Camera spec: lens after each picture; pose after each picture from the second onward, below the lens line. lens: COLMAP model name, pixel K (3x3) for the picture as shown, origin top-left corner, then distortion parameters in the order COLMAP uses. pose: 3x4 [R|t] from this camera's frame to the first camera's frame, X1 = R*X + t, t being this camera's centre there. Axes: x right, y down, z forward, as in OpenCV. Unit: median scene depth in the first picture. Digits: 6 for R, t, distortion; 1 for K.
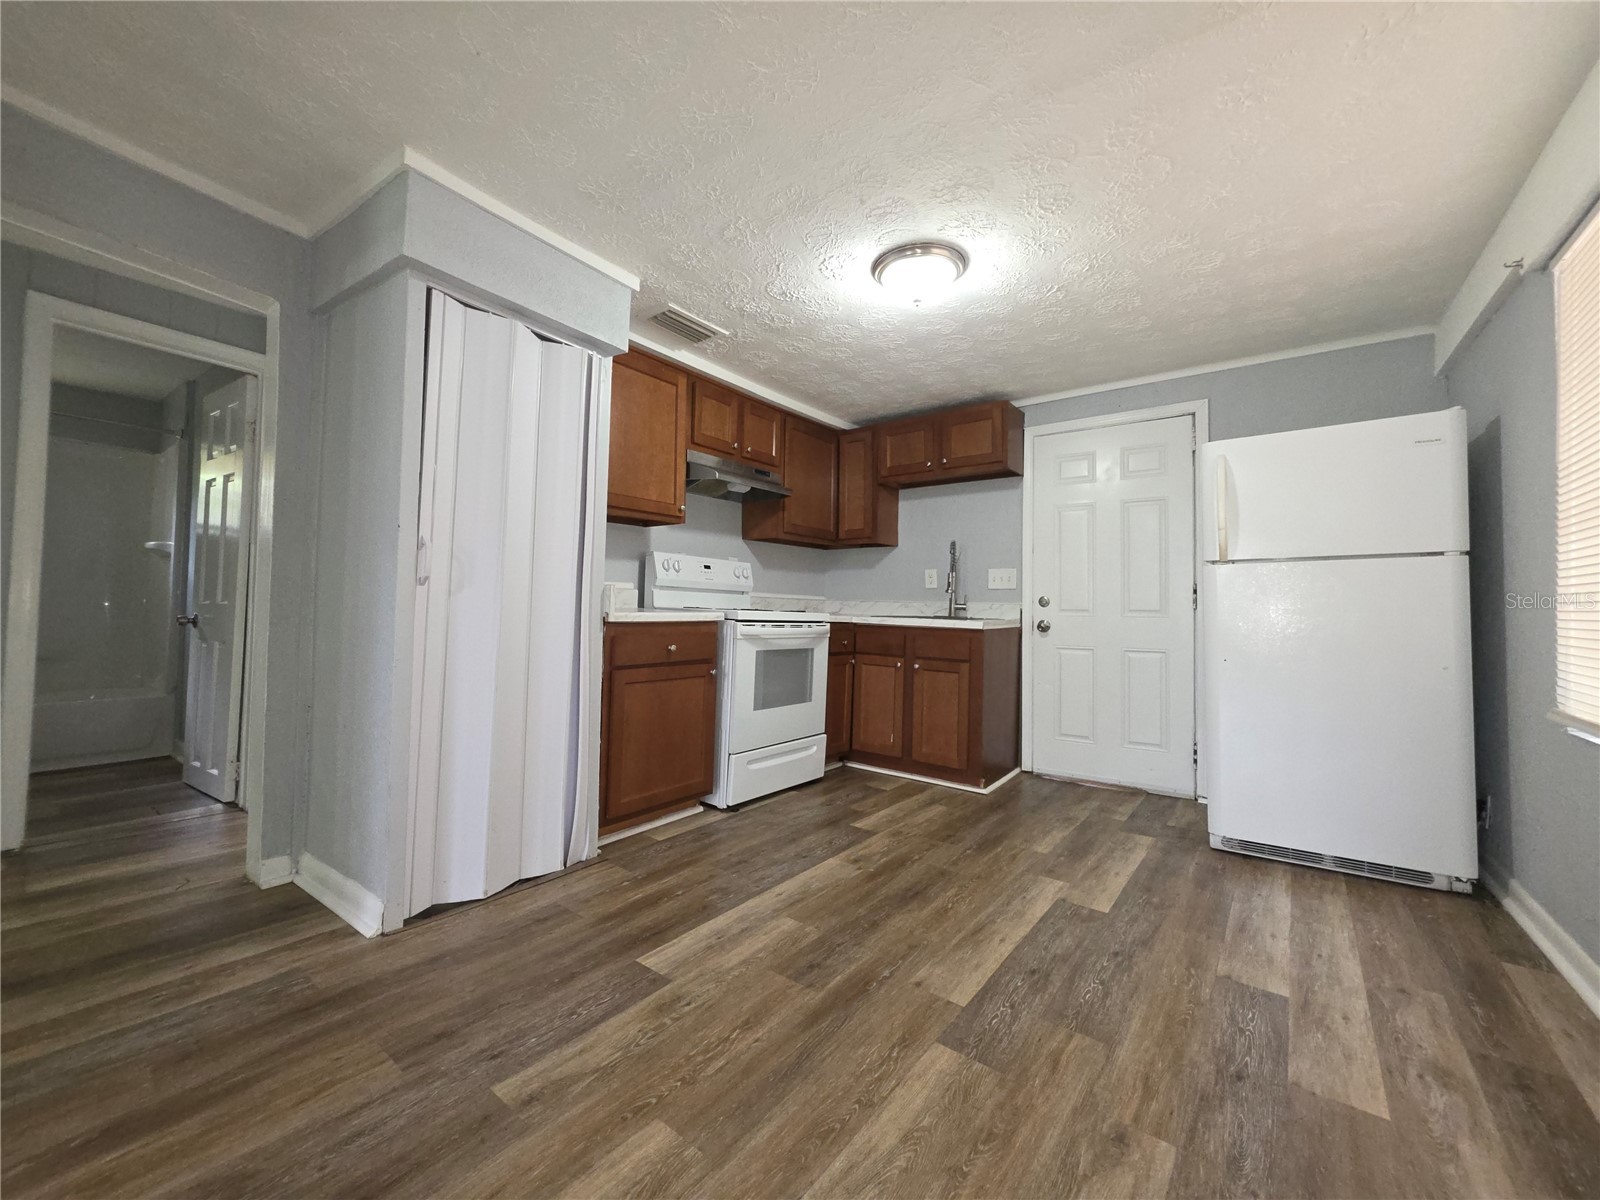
lens RADIAL K [[638.7, 0, 793.5], [0, 638.7, 593.6], [0, 0, 1]] dist [0.000631, 0.000127]
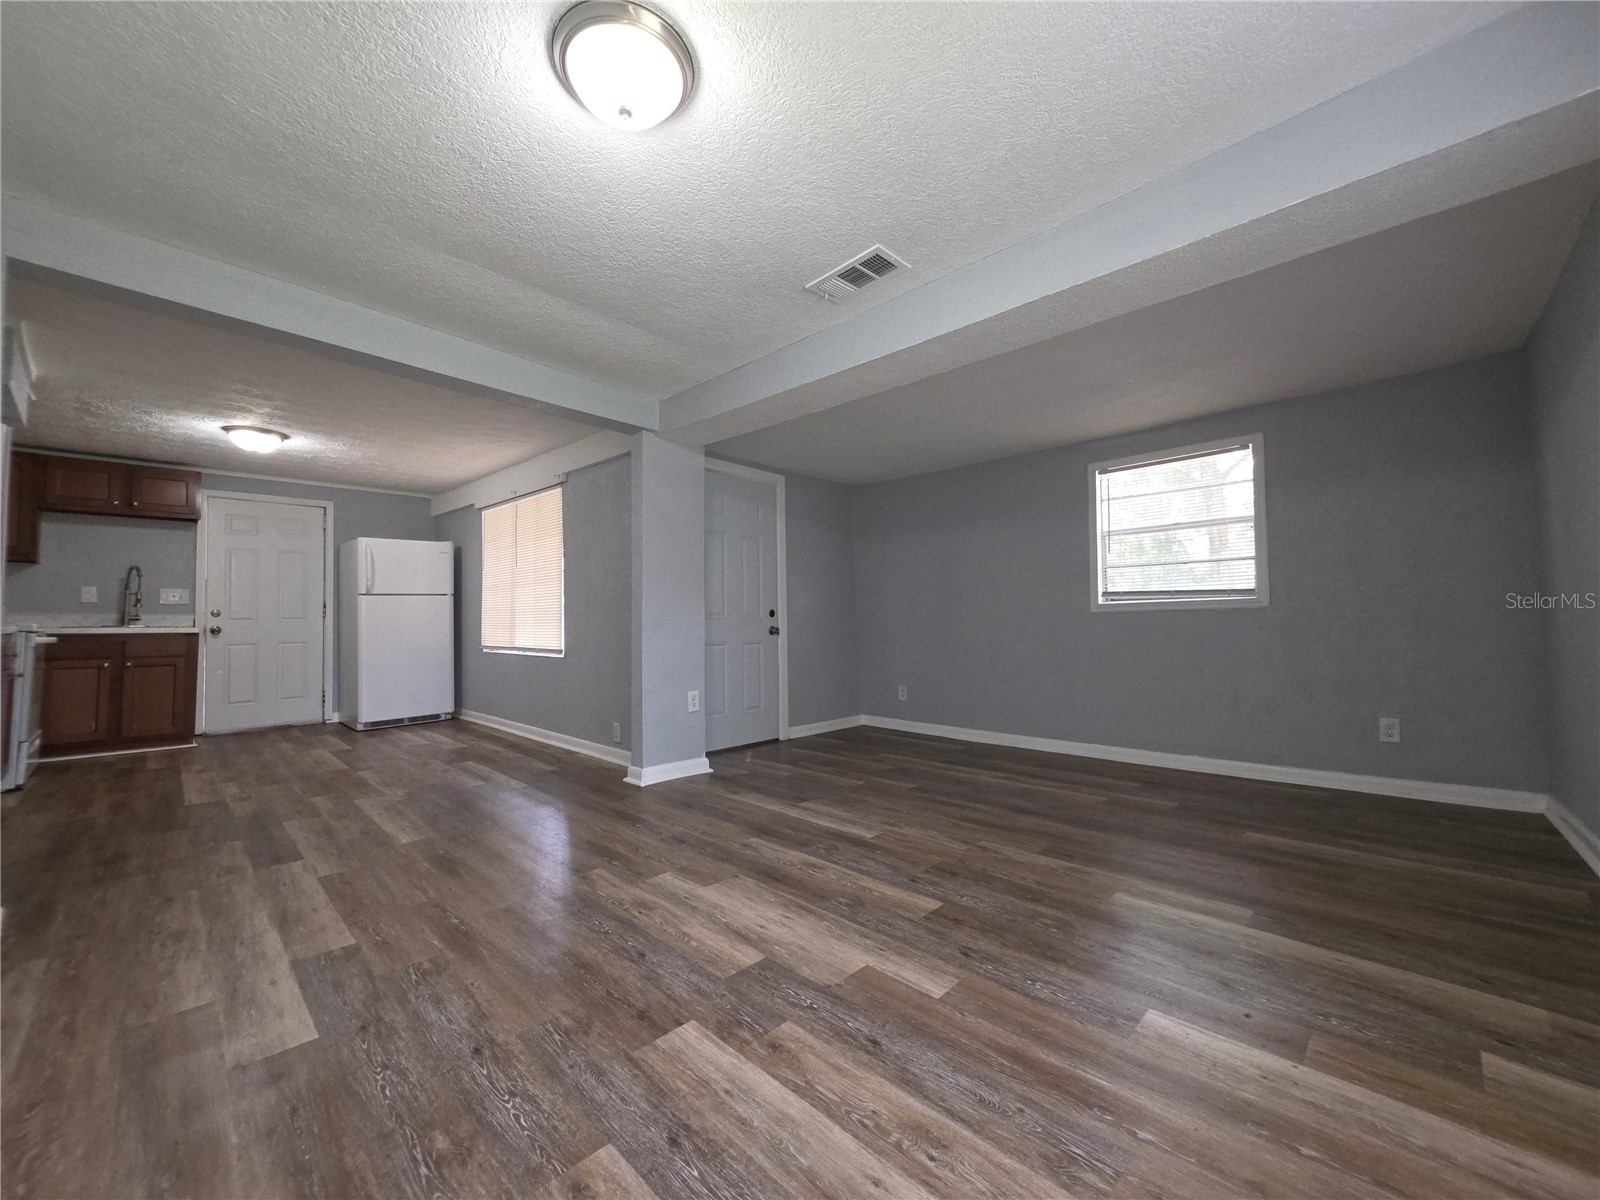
lens RADIAL K [[638.7, 0, 793.5], [0, 638.7, 593.6], [0, 0, 1]] dist [0.000631, 0.000127]
pose [[0.122118, 0.018923, 0.992335, -0.995177], [-0.007536, 0.999807, -0.018138, -0.017606], [-0.992487, -0.005263, 0.122237, -0.528868]]
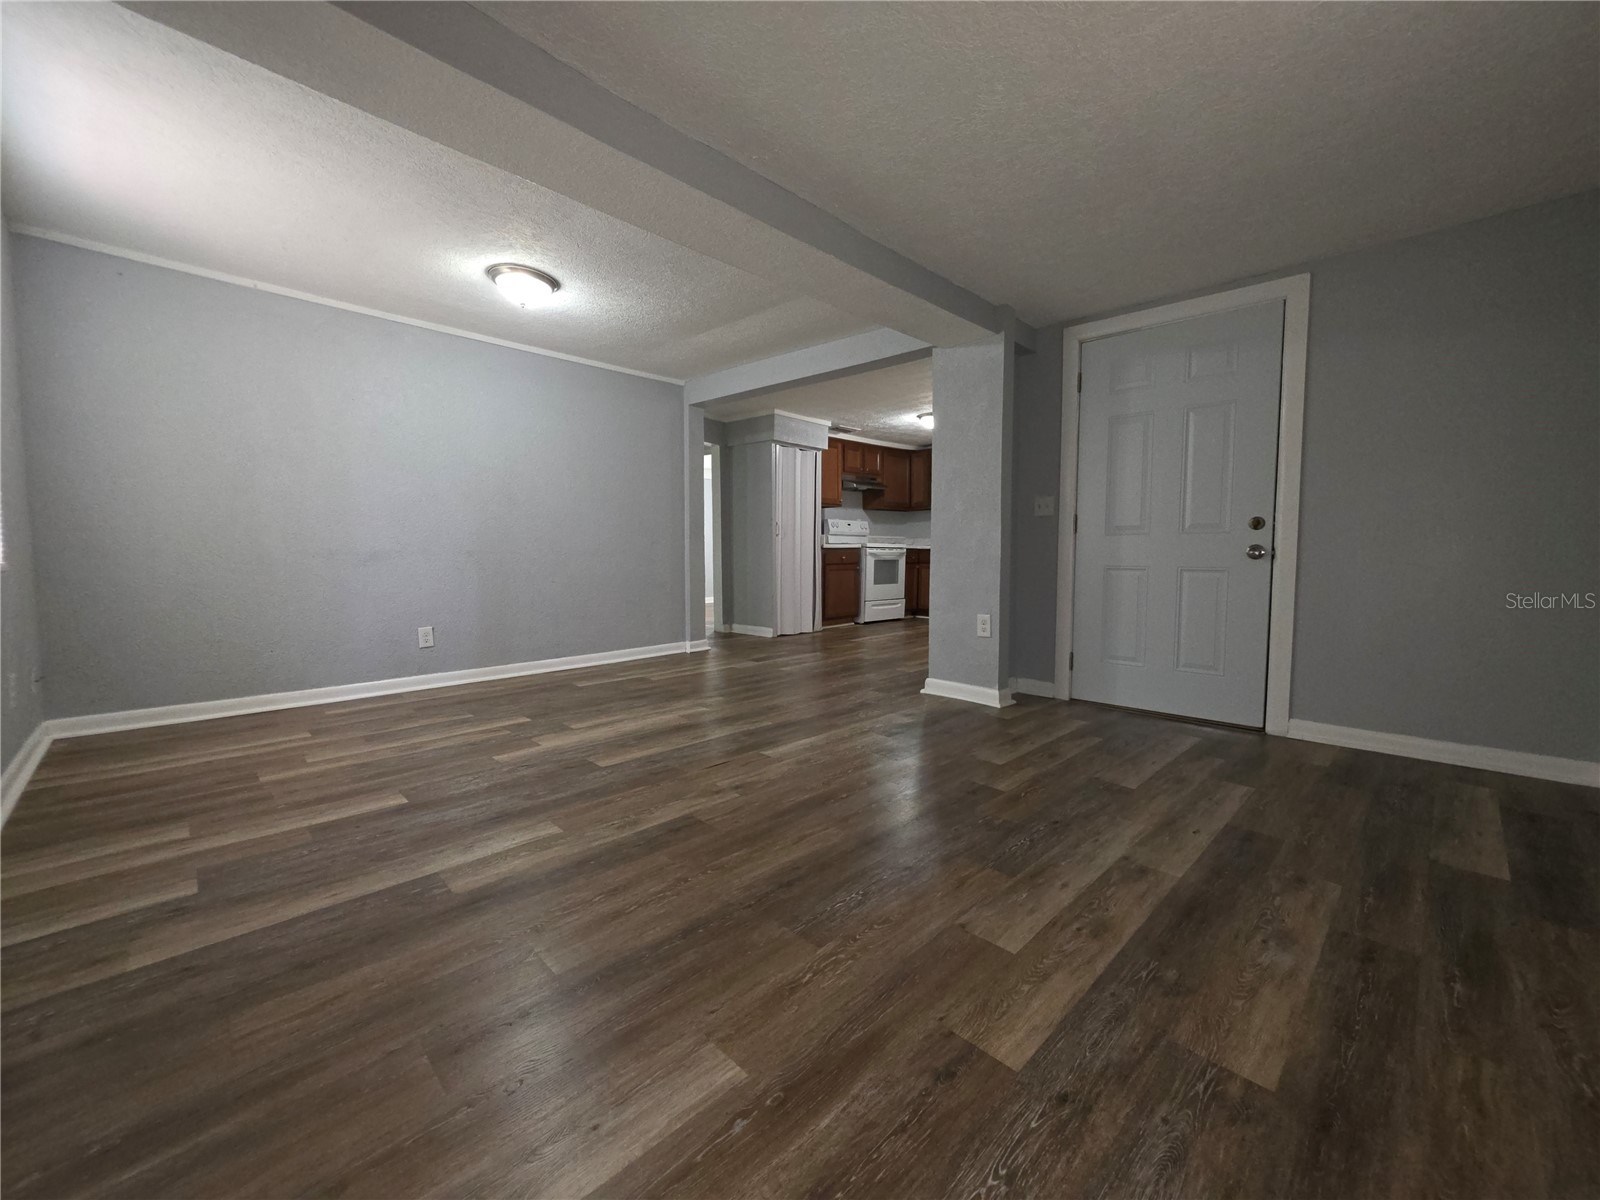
lens RADIAL K [[633.7, 0, 800.0], [0, 633.7, 600.0], [0, 0, 1]] dist [-0.000013, 0.000118]
pose [[0.991414, -0.019609, -0.129282, -0.028634], [0.032060, 0.994966, 0.094945, 0.004234], [0.126769, -0.098275, 0.987052, -1.296522]]
